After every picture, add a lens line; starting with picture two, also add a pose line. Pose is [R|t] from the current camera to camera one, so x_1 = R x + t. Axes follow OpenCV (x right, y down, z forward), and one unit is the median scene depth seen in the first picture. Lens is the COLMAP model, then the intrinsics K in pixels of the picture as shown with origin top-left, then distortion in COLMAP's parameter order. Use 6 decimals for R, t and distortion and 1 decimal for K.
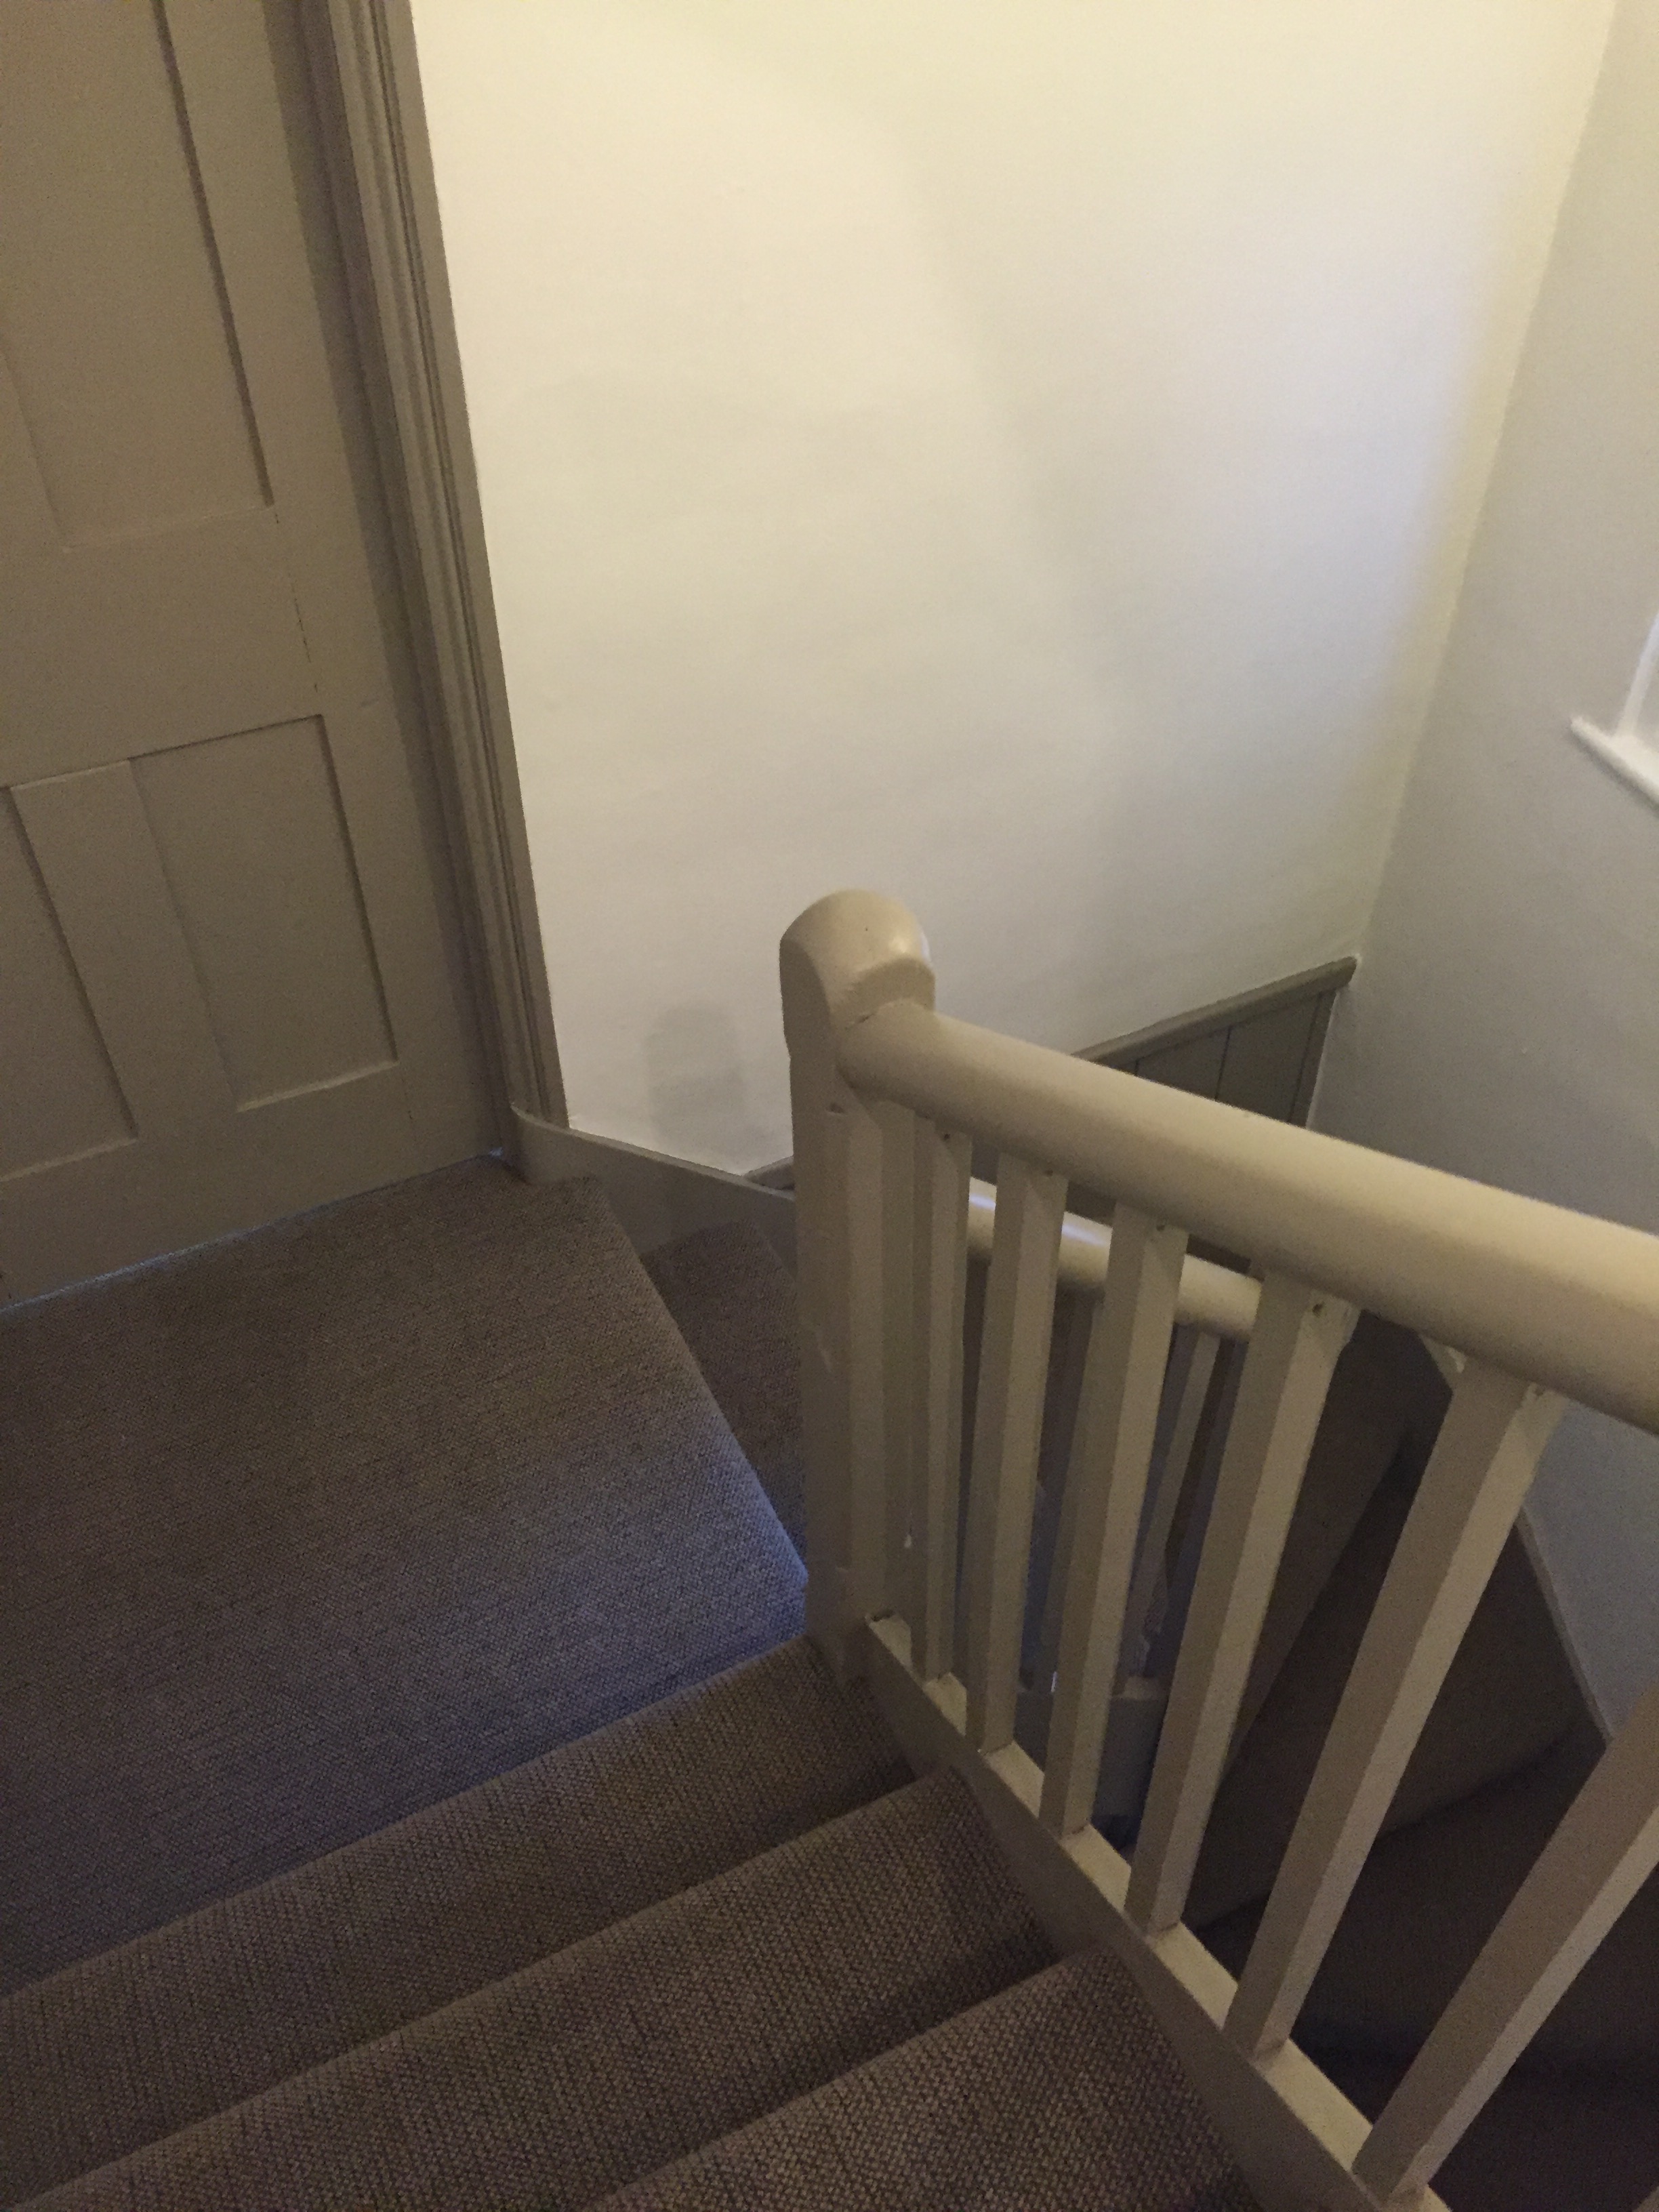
lens RADIAL K [[1866.9, 0, 838.7], [0, 1866.9, 1112.8], [0, 0, 1]] dist [0.072849, -0.087465]
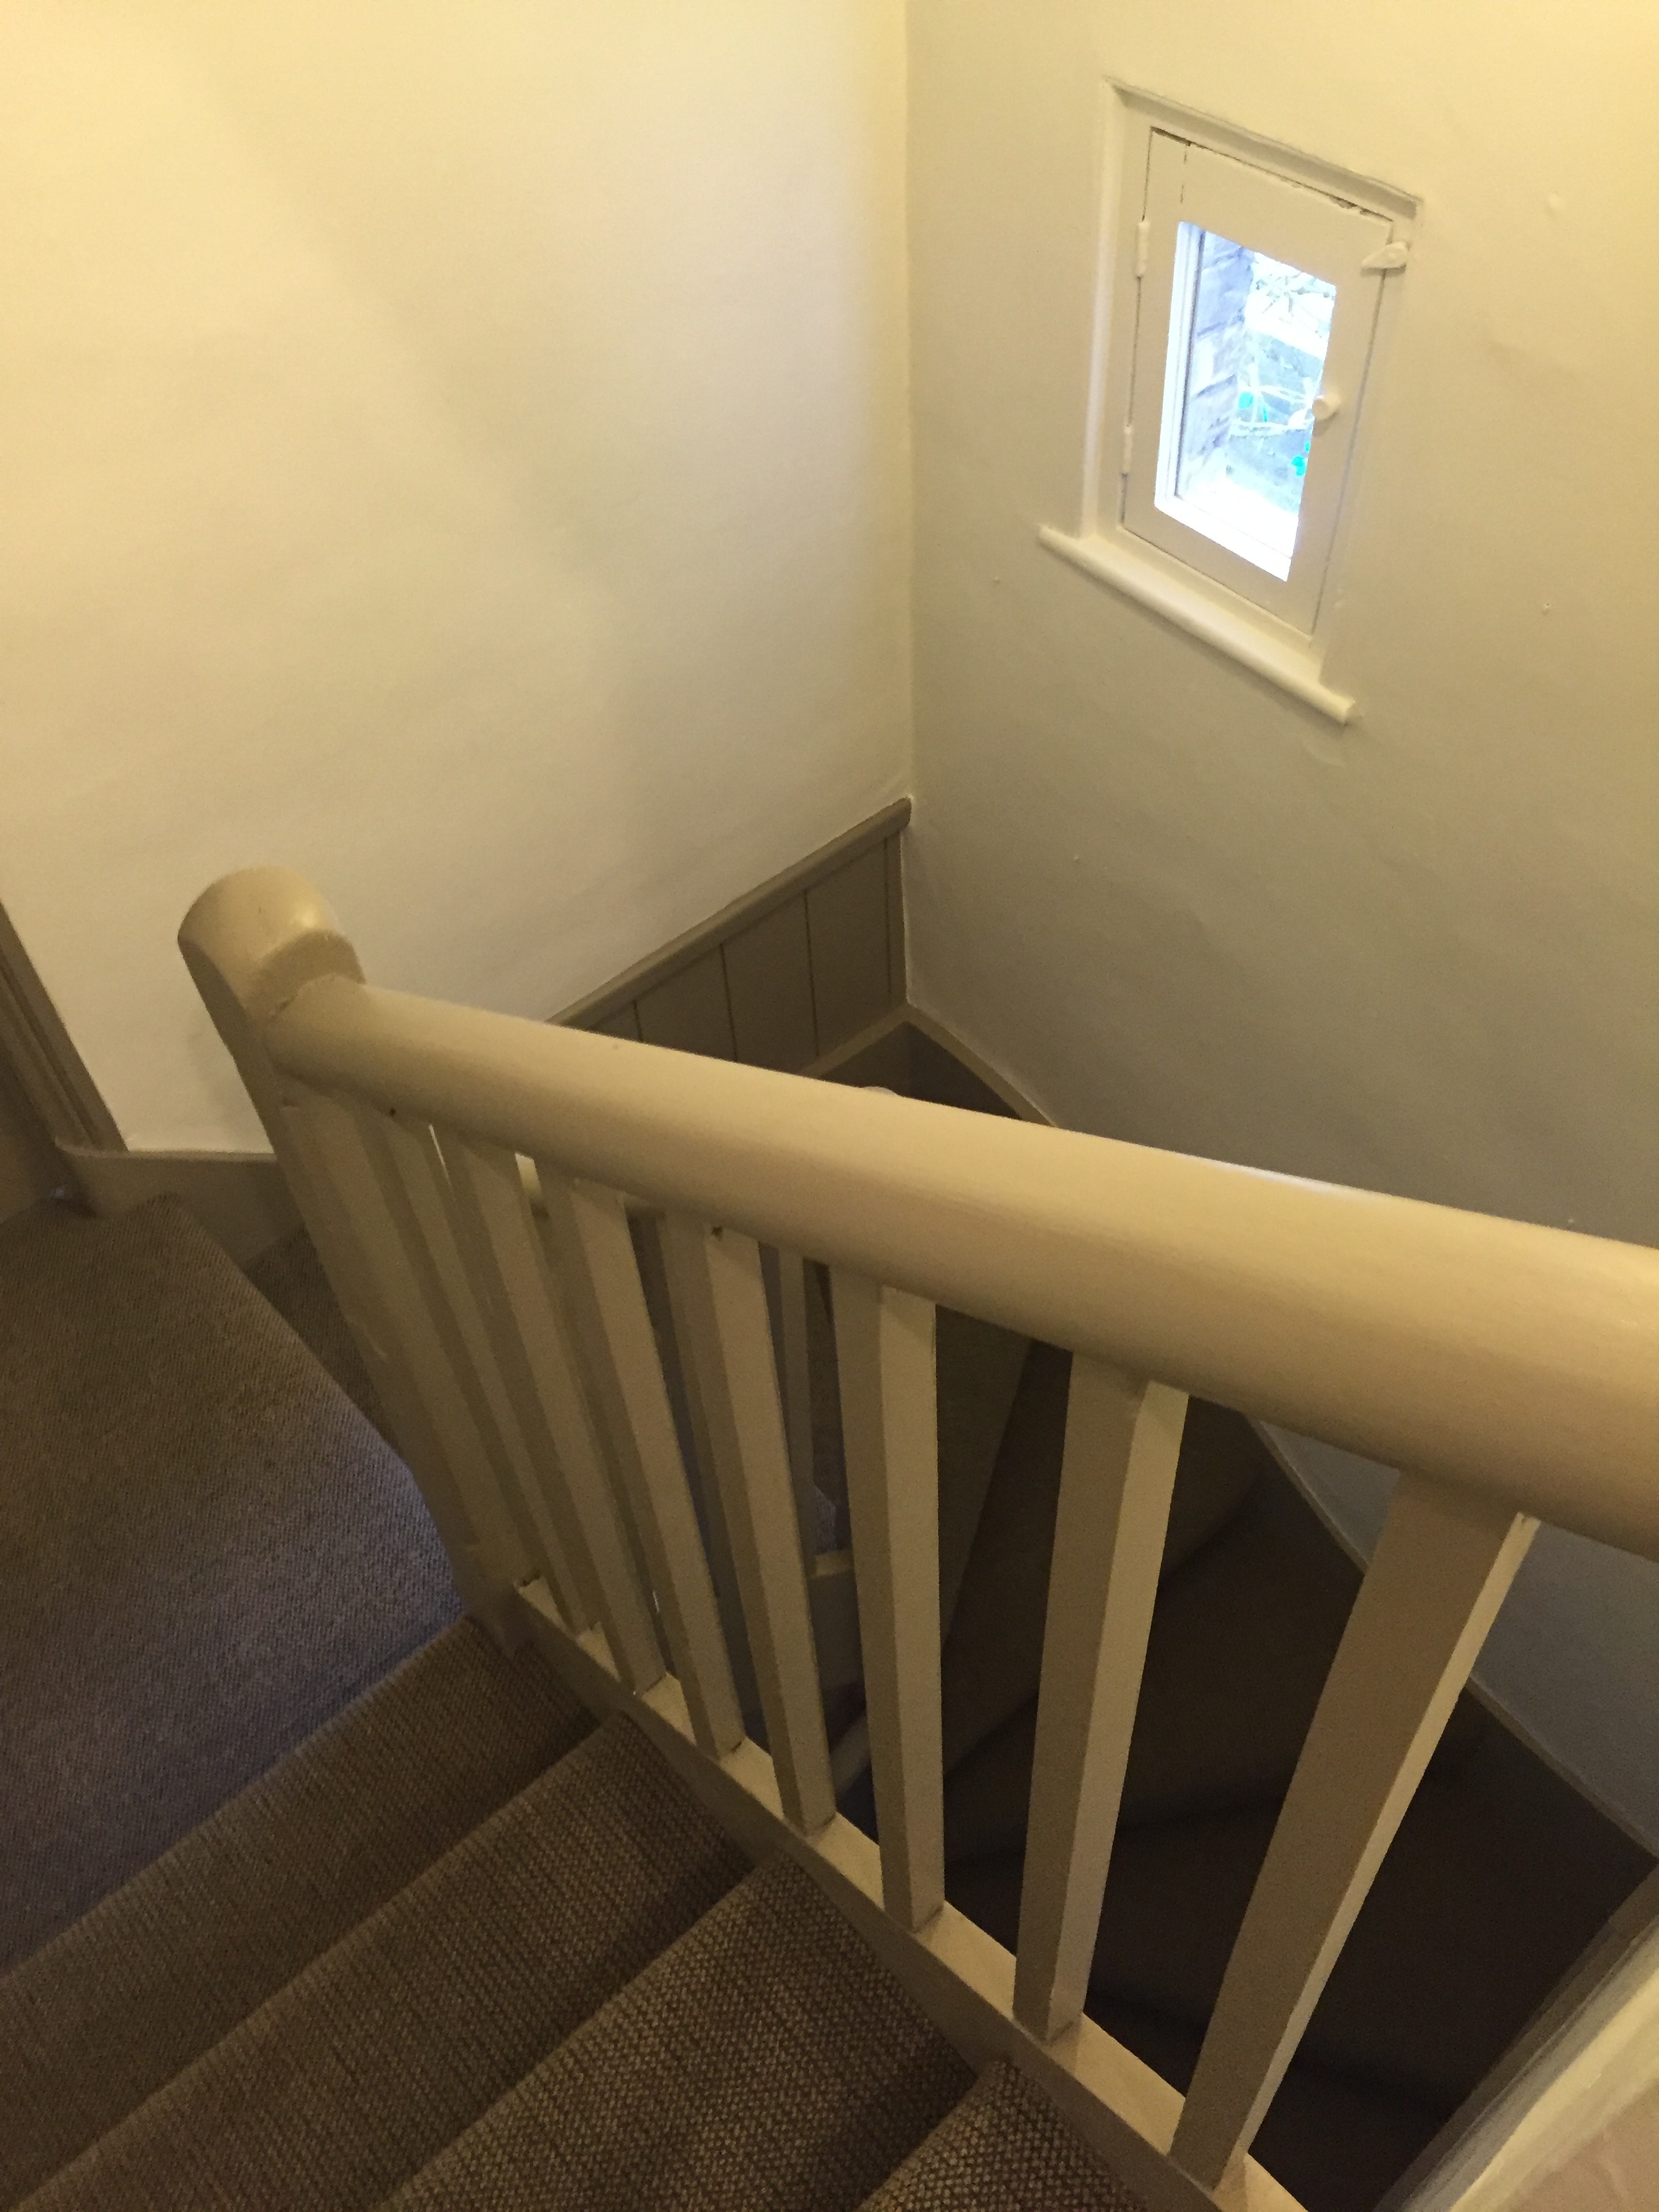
lens RADIAL K [[1866.9, 0, 828.8], [0, 1866.9, 1101.2], [0, 0, 1]] dist [0.072849, -0.087465]
pose [[0.962582, -0.227639, 0.147027, 0.099518], [0.219456, 0.973116, 0.069890, -0.007921], [-0.158984, -0.035009, 0.986660, 0.026131]]
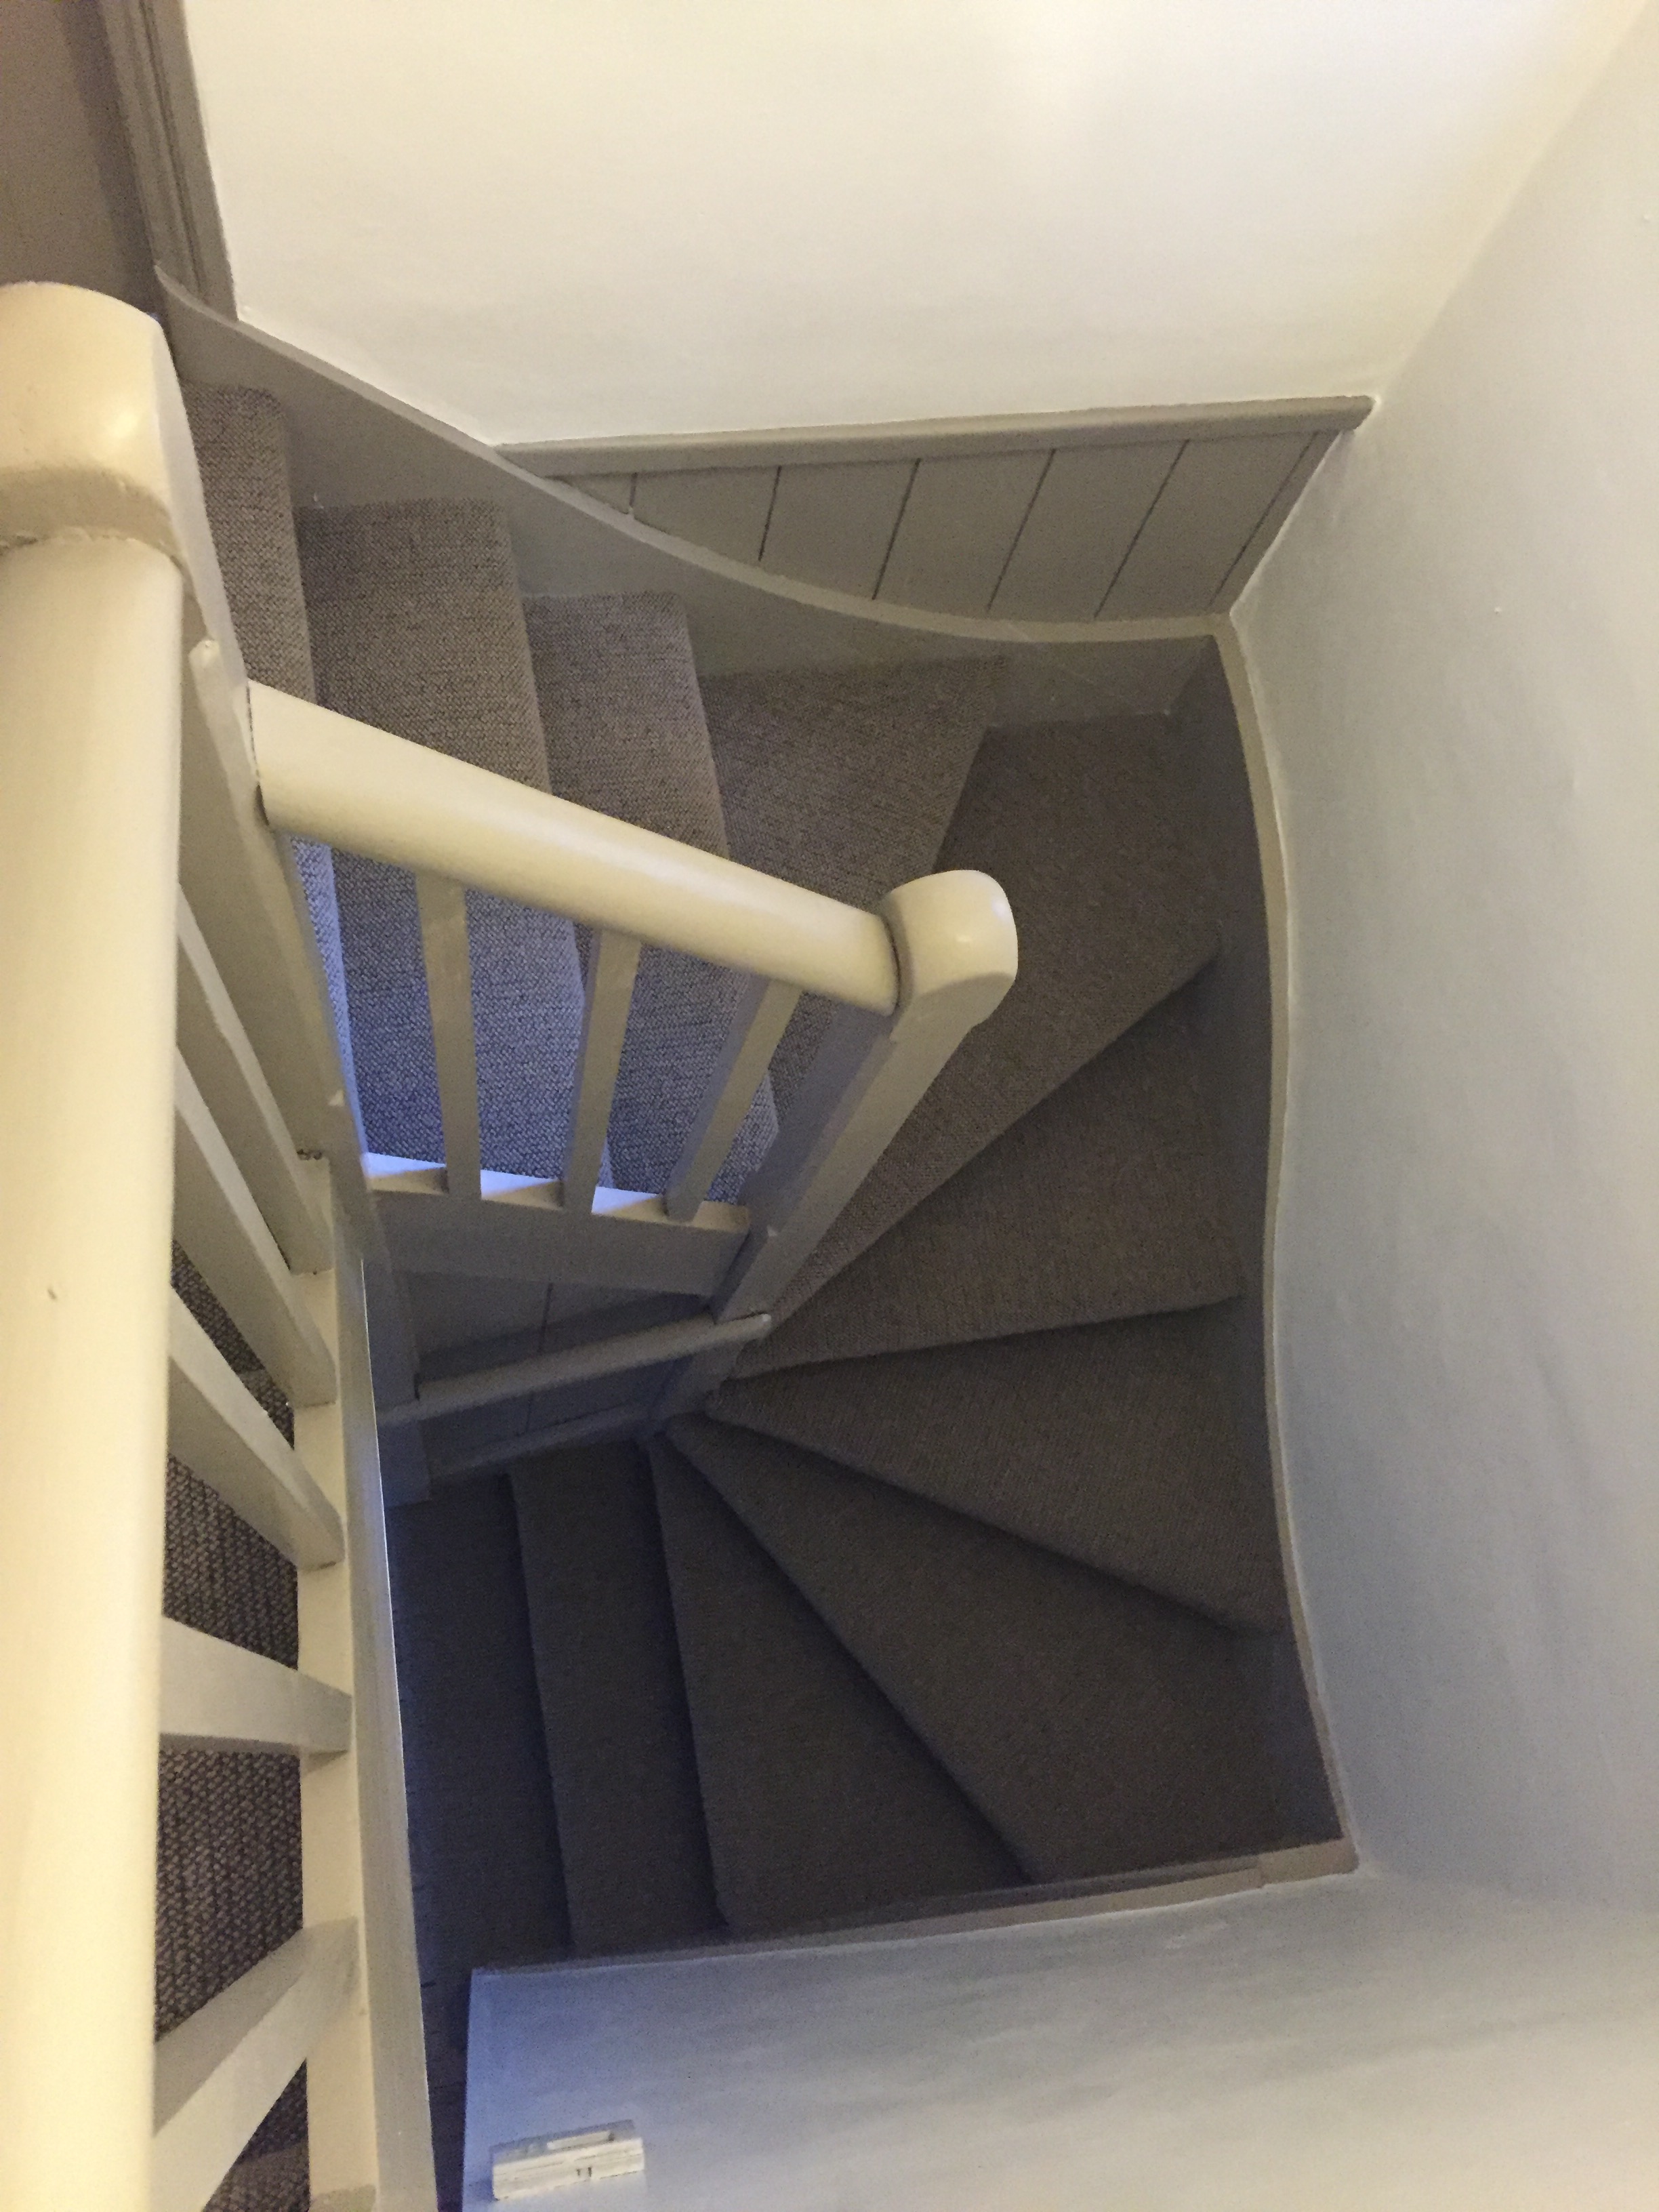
lens RADIAL K [[1866.9, 0, 820.3], [0, 1866.9, 1100.7], [0, 0, 1]] dist [0.072849, -0.087465]
pose [[0.951215, 0.302979, 0.058262, 0.206814], [-0.299623, 0.862093, 0.408682, -0.167167], [0.073595, -0.406201, 0.910816, 0.345030]]
